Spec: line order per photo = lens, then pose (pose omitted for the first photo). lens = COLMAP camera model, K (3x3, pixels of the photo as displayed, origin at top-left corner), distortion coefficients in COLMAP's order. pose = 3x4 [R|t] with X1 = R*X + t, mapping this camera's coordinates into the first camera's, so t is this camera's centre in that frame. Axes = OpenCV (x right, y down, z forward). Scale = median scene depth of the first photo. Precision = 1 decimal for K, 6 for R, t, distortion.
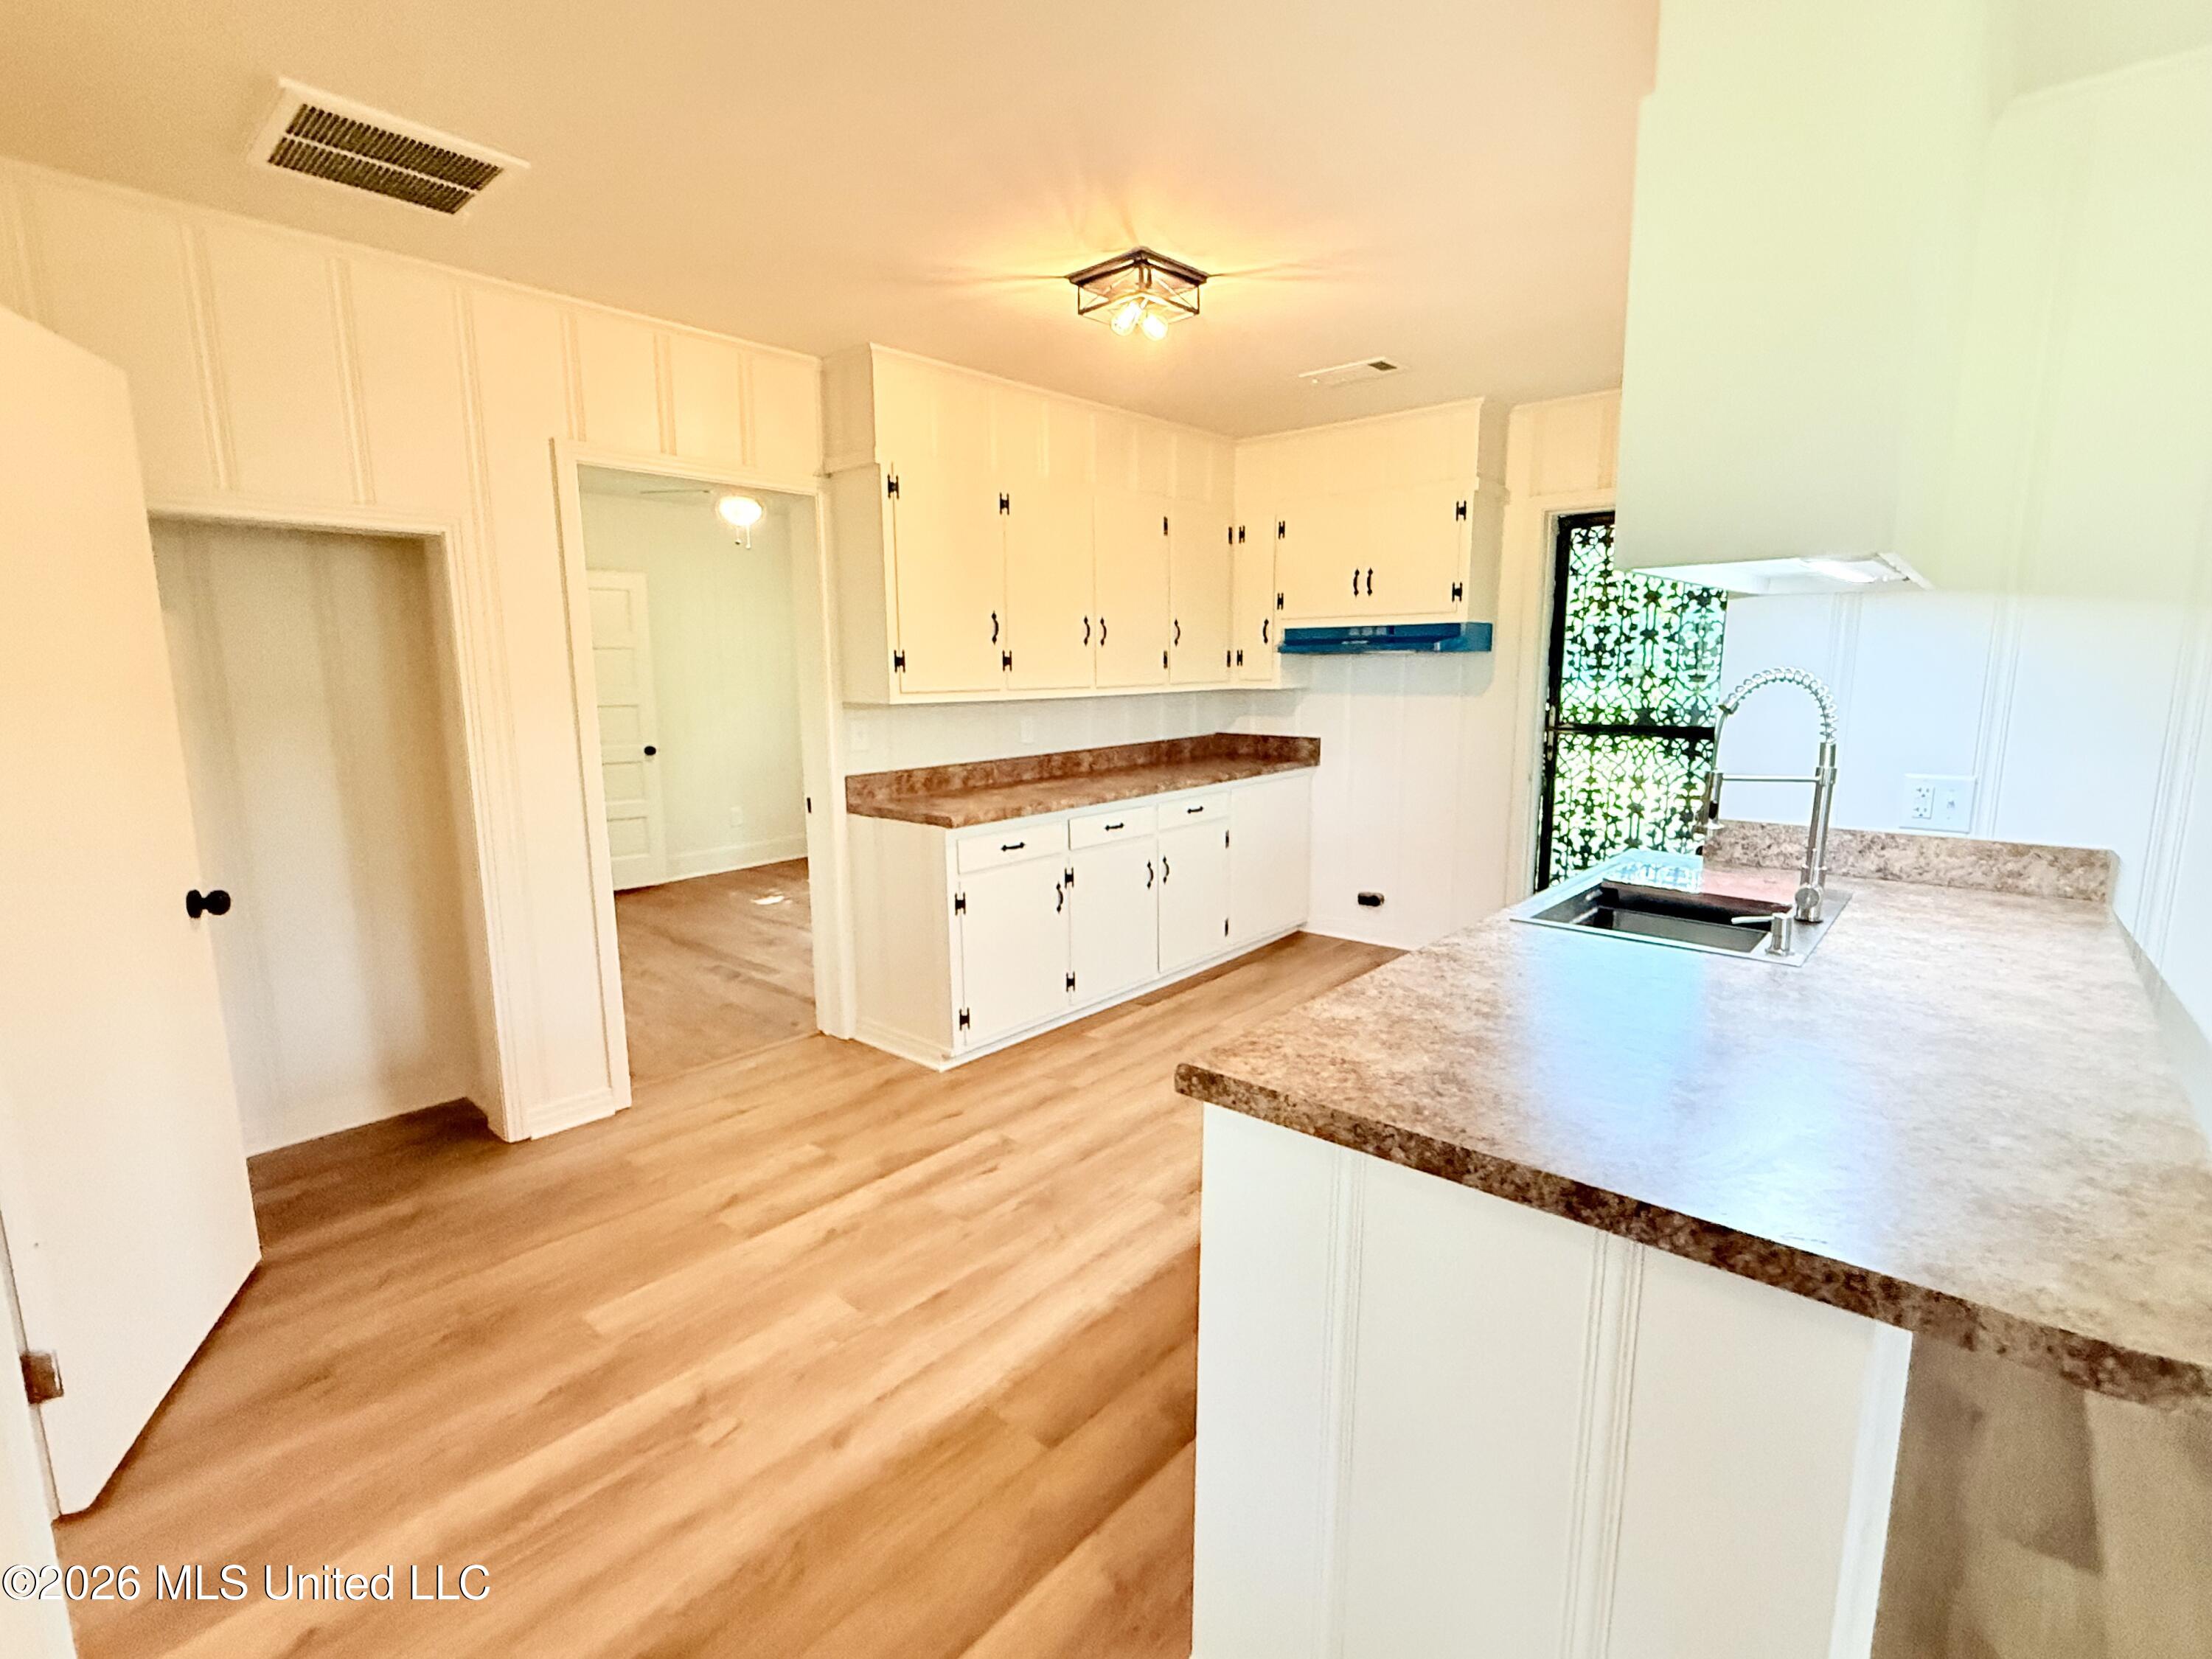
lens RADIAL K [[1017.1, 0, 1106.0], [0, 1017.1, 829.5], [0, 0, 1]] dist [0.002067, -0.000040]
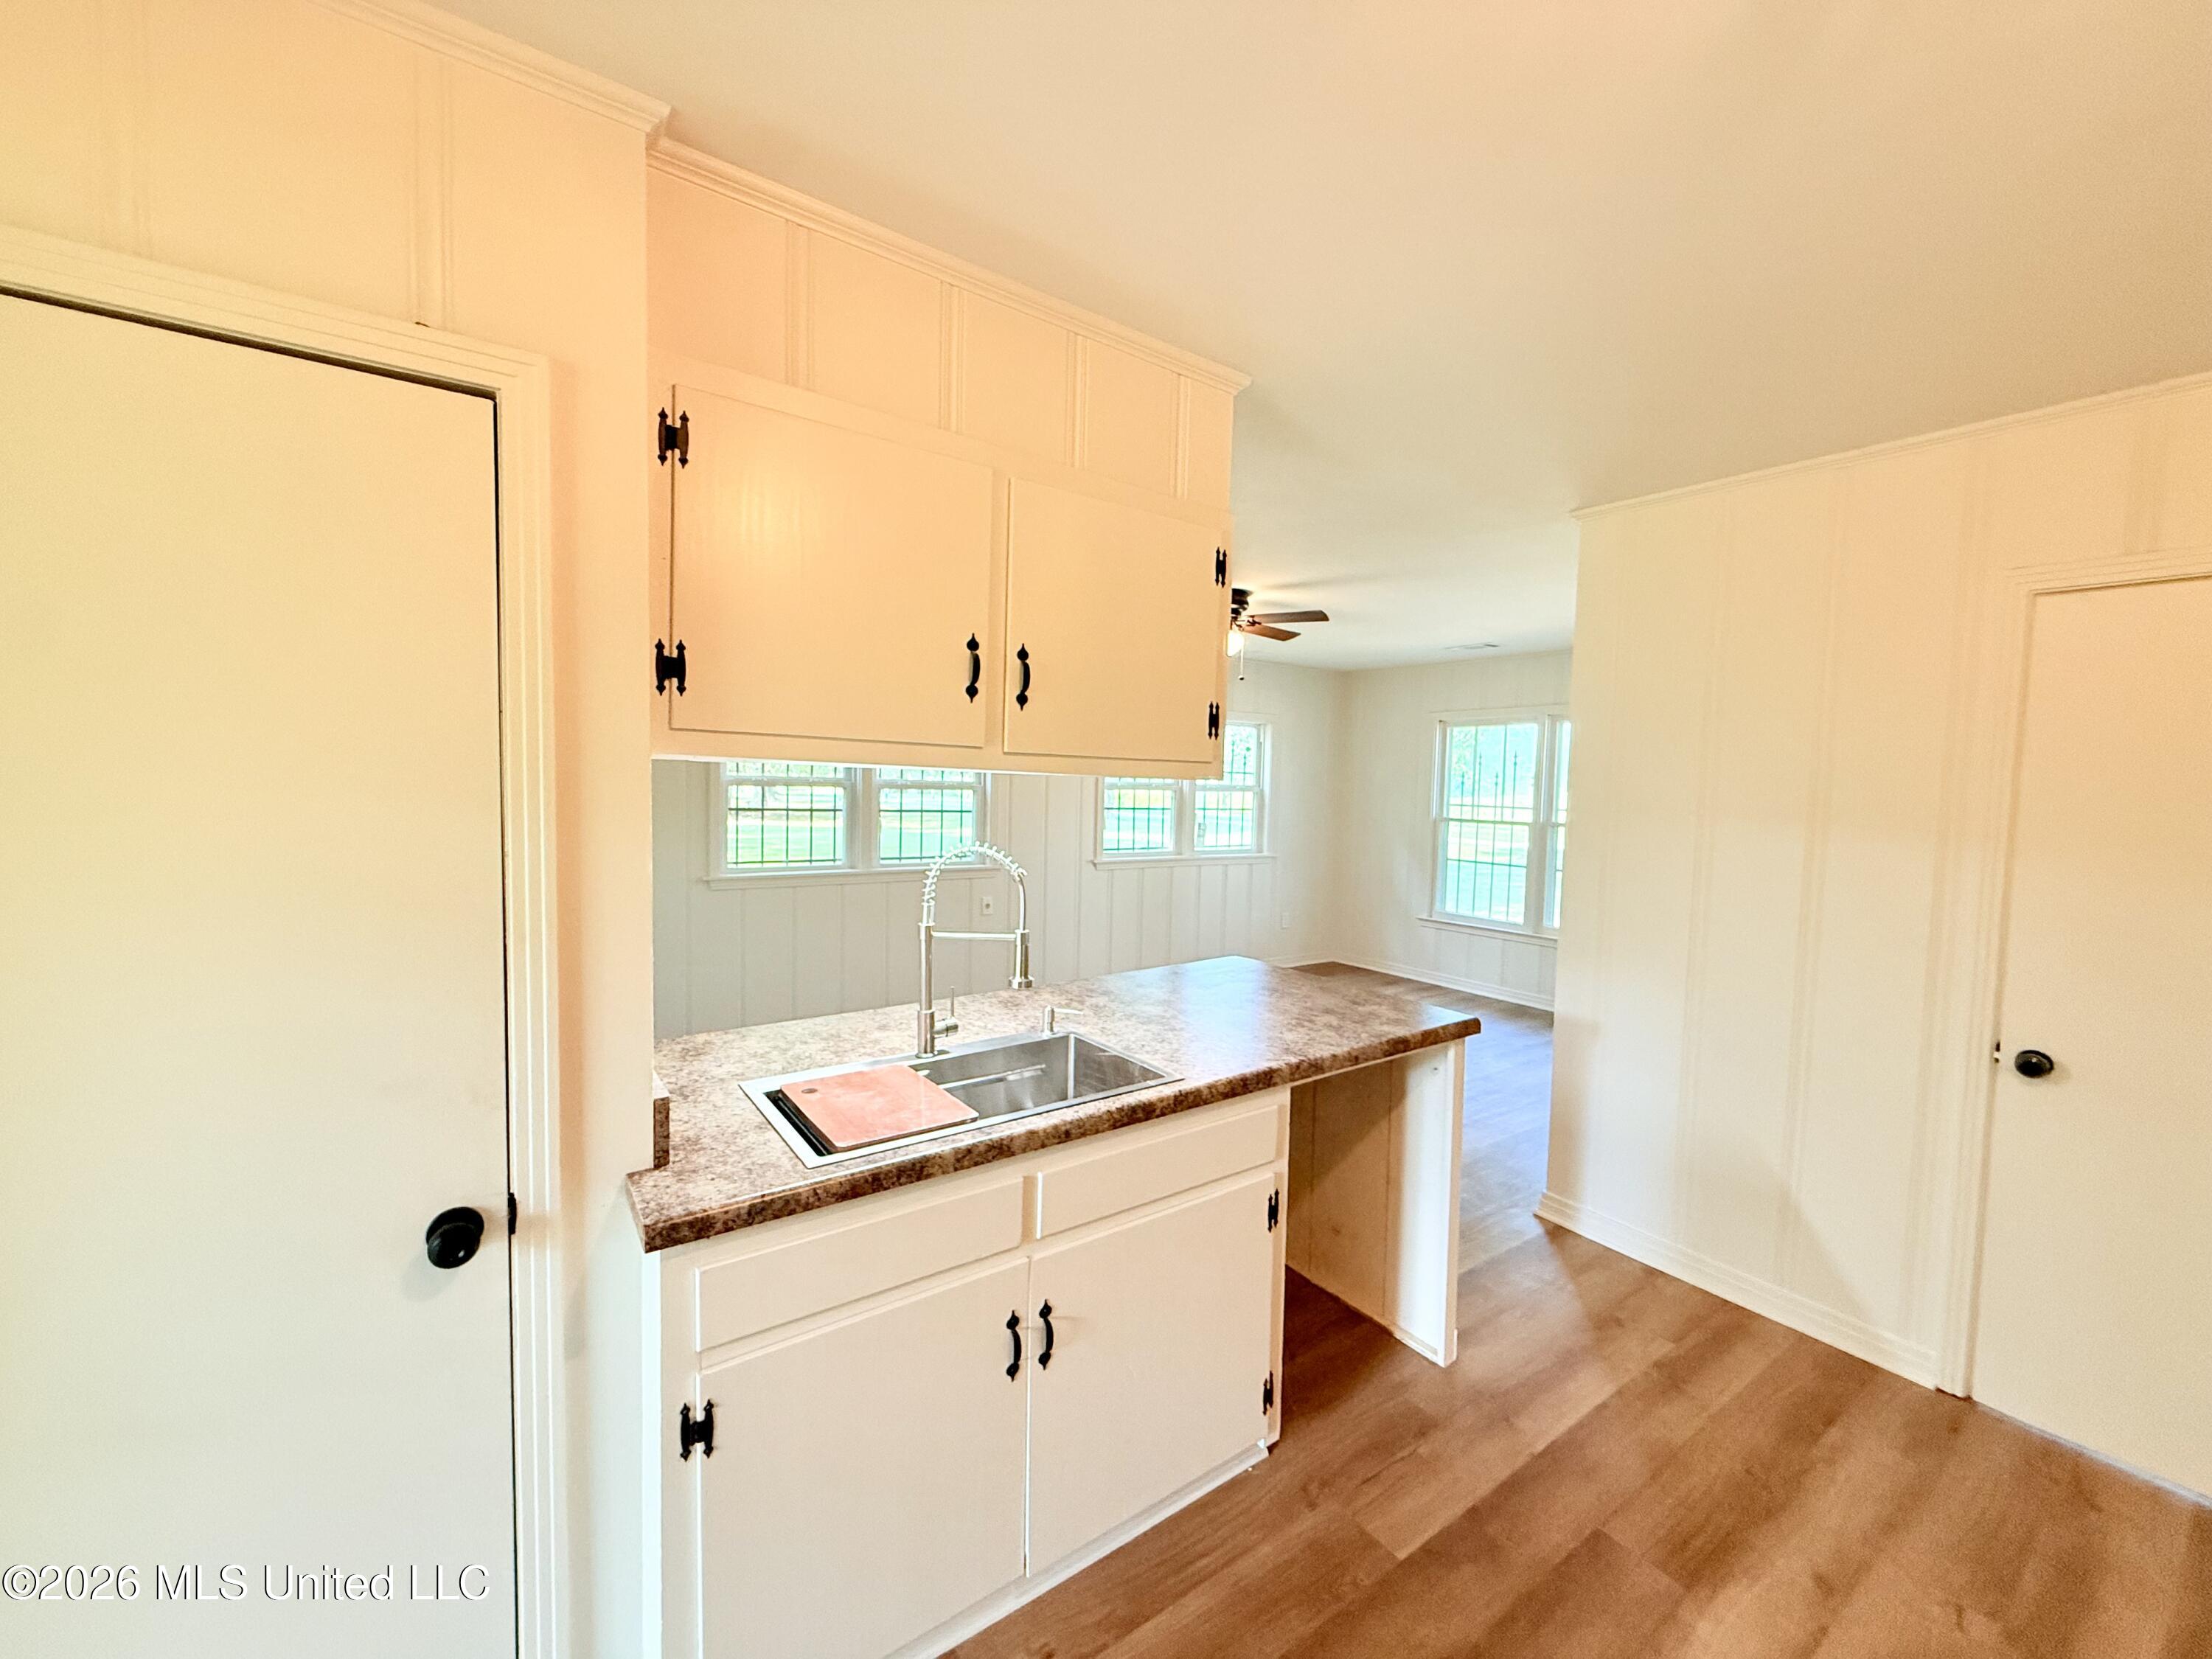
lens RADIAL K [[865.4, 0, 1094.1], [0, 865.4, 831.0], [0, 0, 1]] dist [-0.007618, -0.000197]
pose [[-0.968402, -0.029551, 0.247636, 0.118735], [0.023453, 0.977764, 0.208392, -0.160375], [-0.248288, 0.207615, -0.946176, 0.808700]]
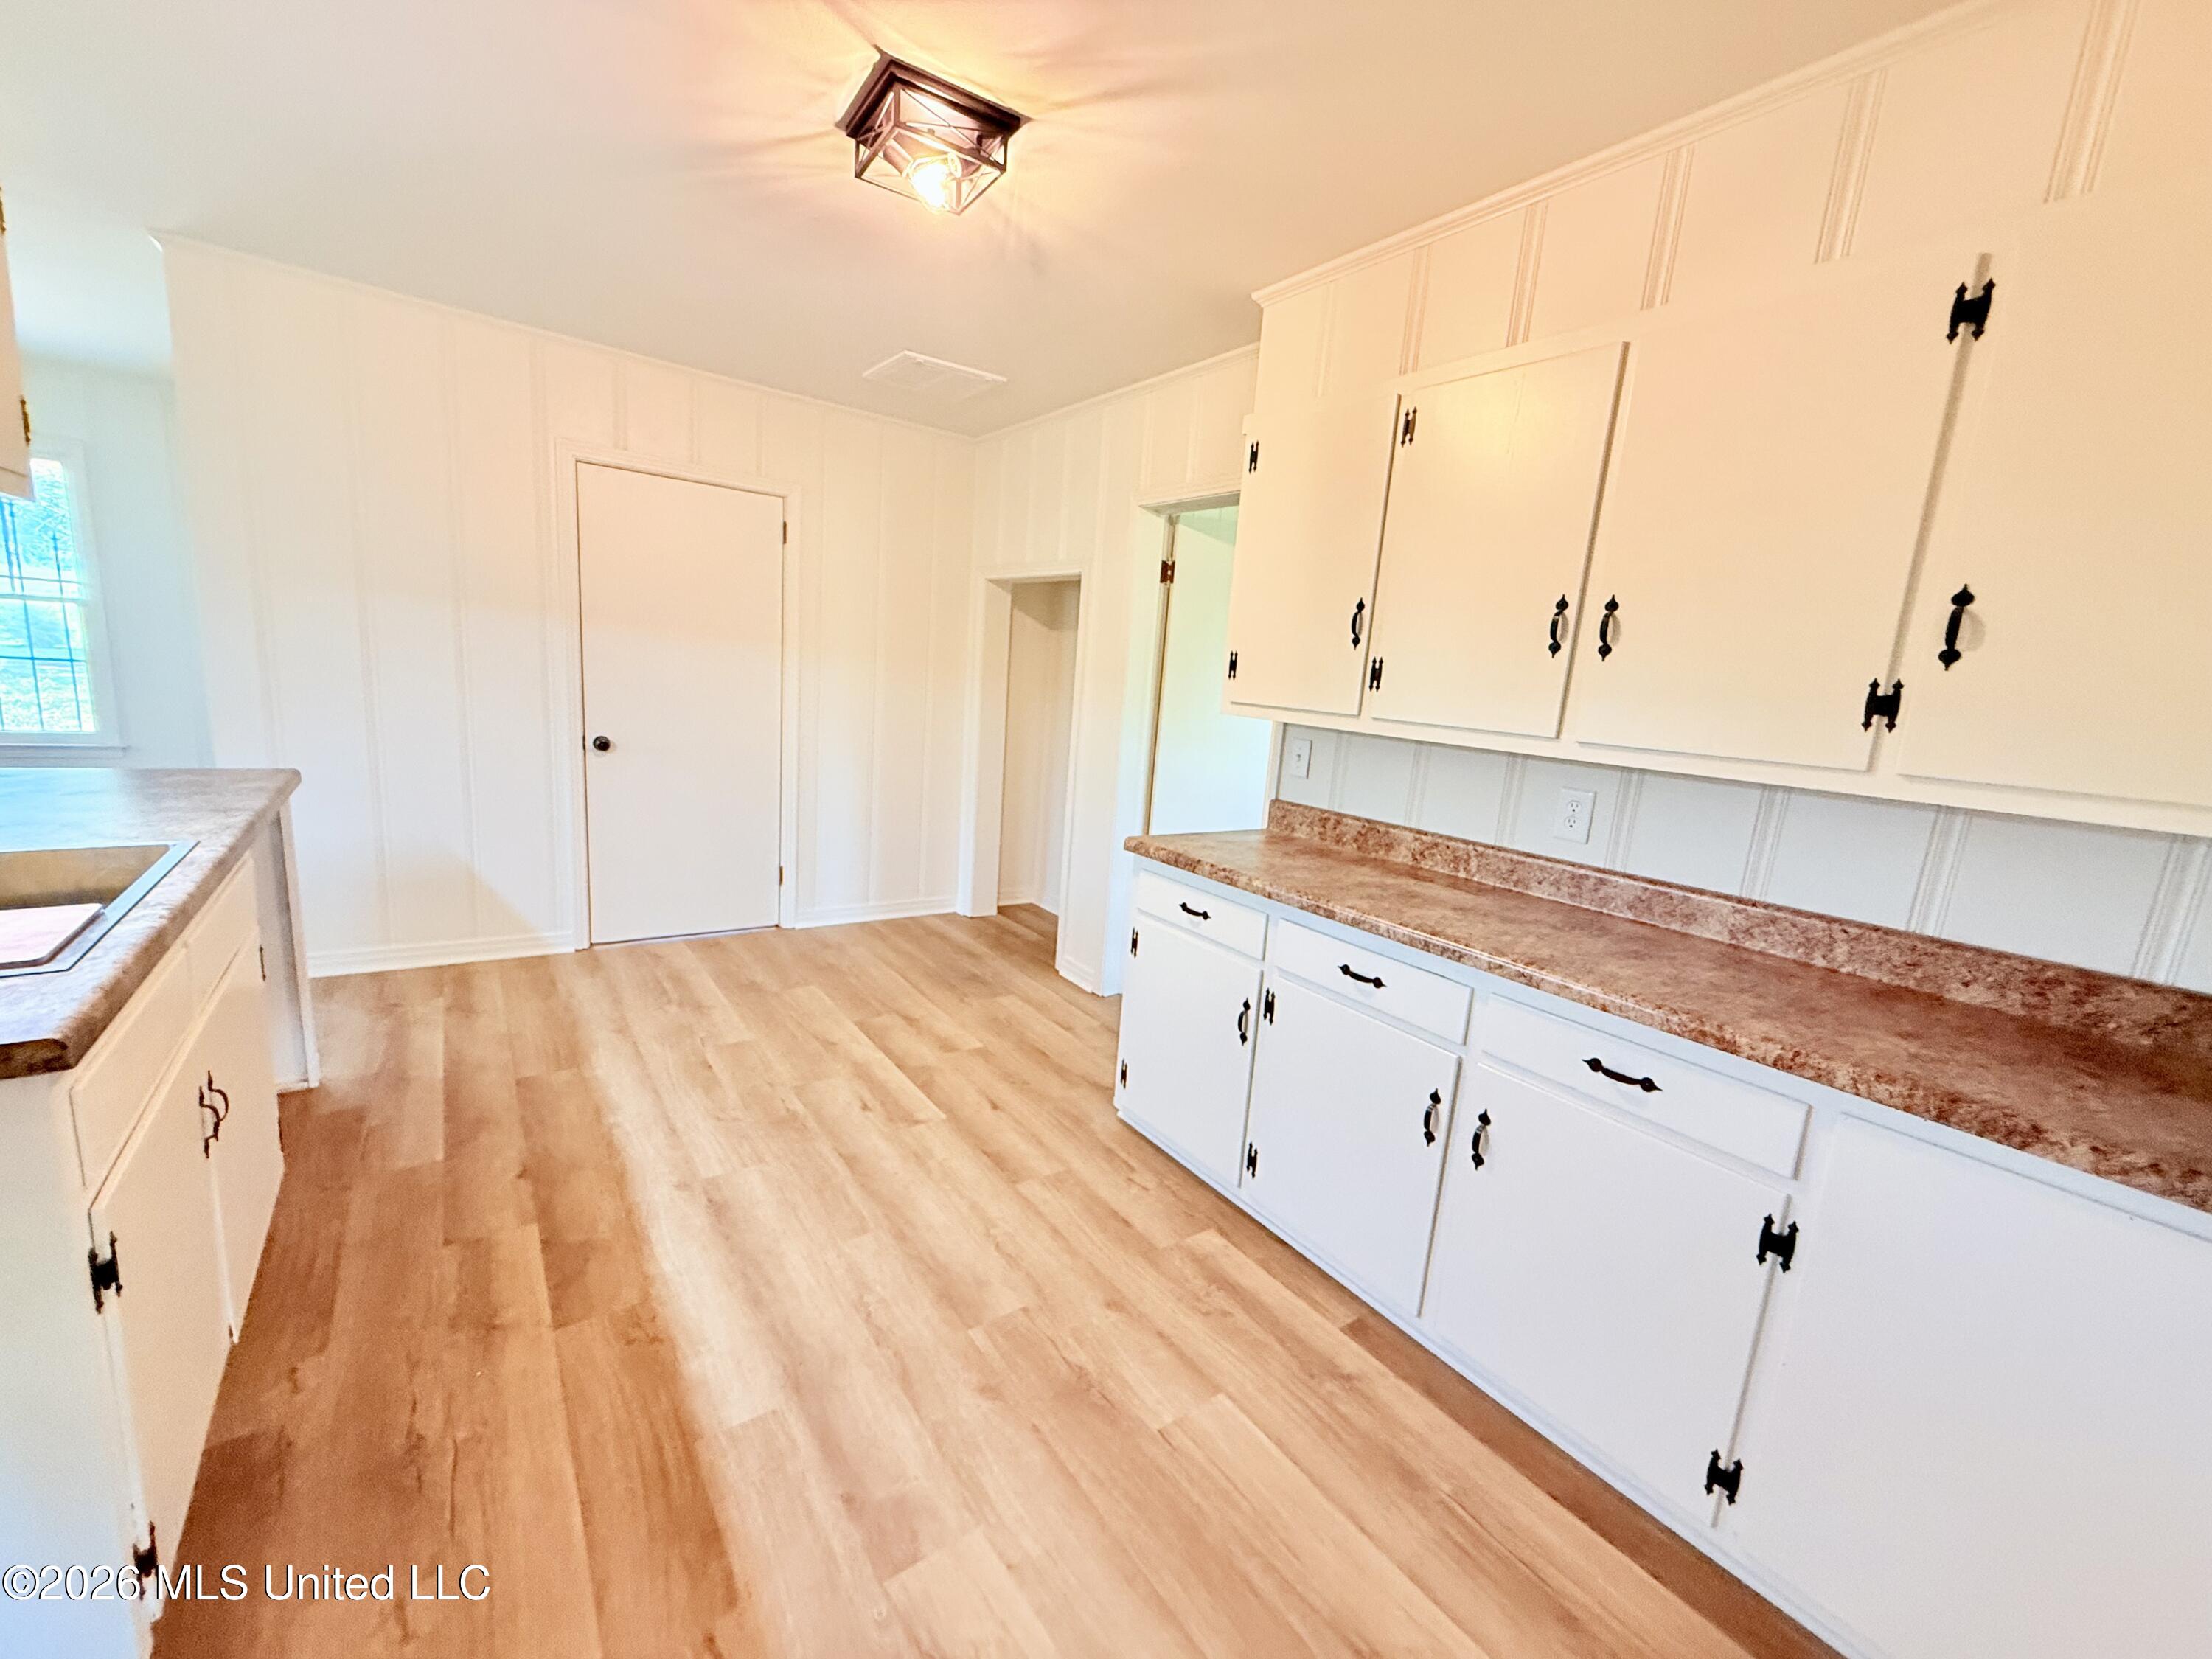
lens RADIAL K [[879.3, 0, 1102.5], [0, 879.3, 829.9], [0, 0, 1]] dist [0.000367, -0.000381]
pose [[-0.216447, 0.168598, -0.961626, 0.458758], [-0.232350, 0.947779, 0.218469, -0.141349], [0.948243, 0.270720, -0.165970, 0.878410]]
